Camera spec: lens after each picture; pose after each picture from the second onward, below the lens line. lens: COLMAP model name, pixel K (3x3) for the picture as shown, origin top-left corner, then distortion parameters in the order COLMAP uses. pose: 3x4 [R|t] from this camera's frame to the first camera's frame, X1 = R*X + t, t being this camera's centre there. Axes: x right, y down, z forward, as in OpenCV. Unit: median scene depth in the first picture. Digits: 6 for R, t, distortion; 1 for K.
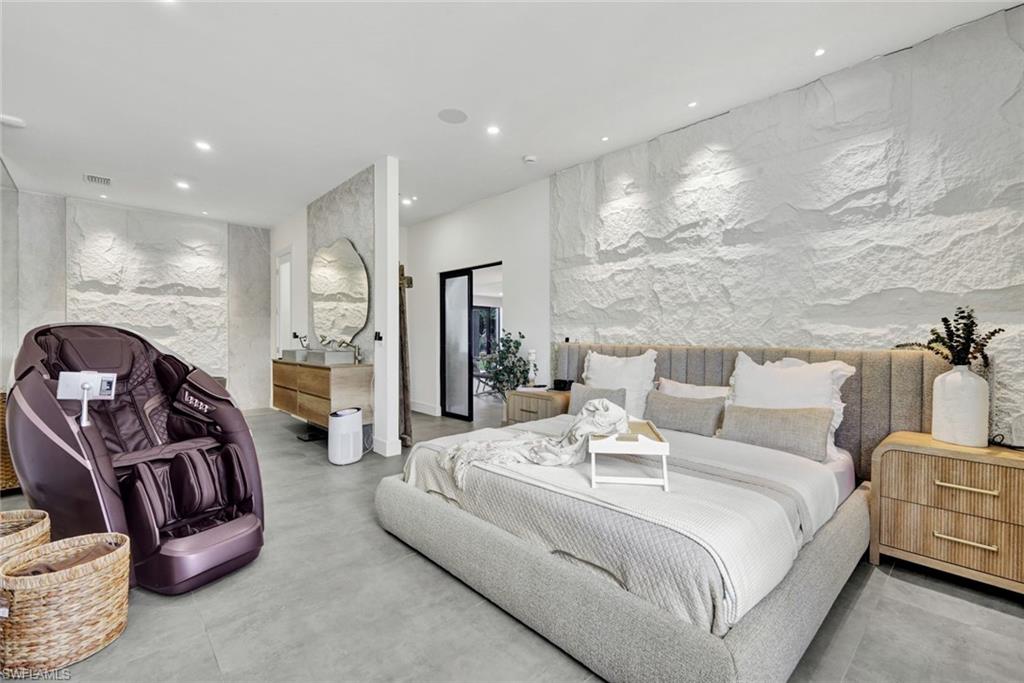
lens RADIAL K [[458.6, 0, 514.7], [0, 458.6, 344.6], [0, 0, 1]] dist [0.004067, 0.000269]
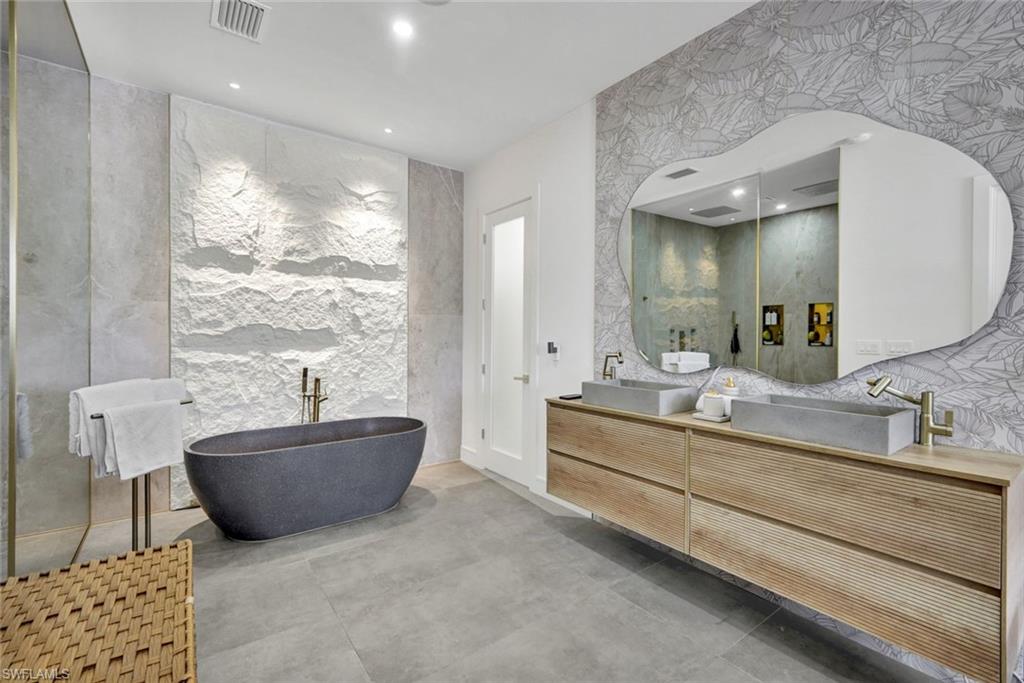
lens RADIAL K [[458.6, 0, 510.2], [0, 458.6, 345.2], [0, 0, 1]] dist [0.004067, 0.000269]
pose [[0.993447, 0.008265, -0.113990, -0.459872], [-0.007744, 0.999957, 0.005015, -0.024900], [0.114027, -0.004099, 0.993469, 0.454169]]
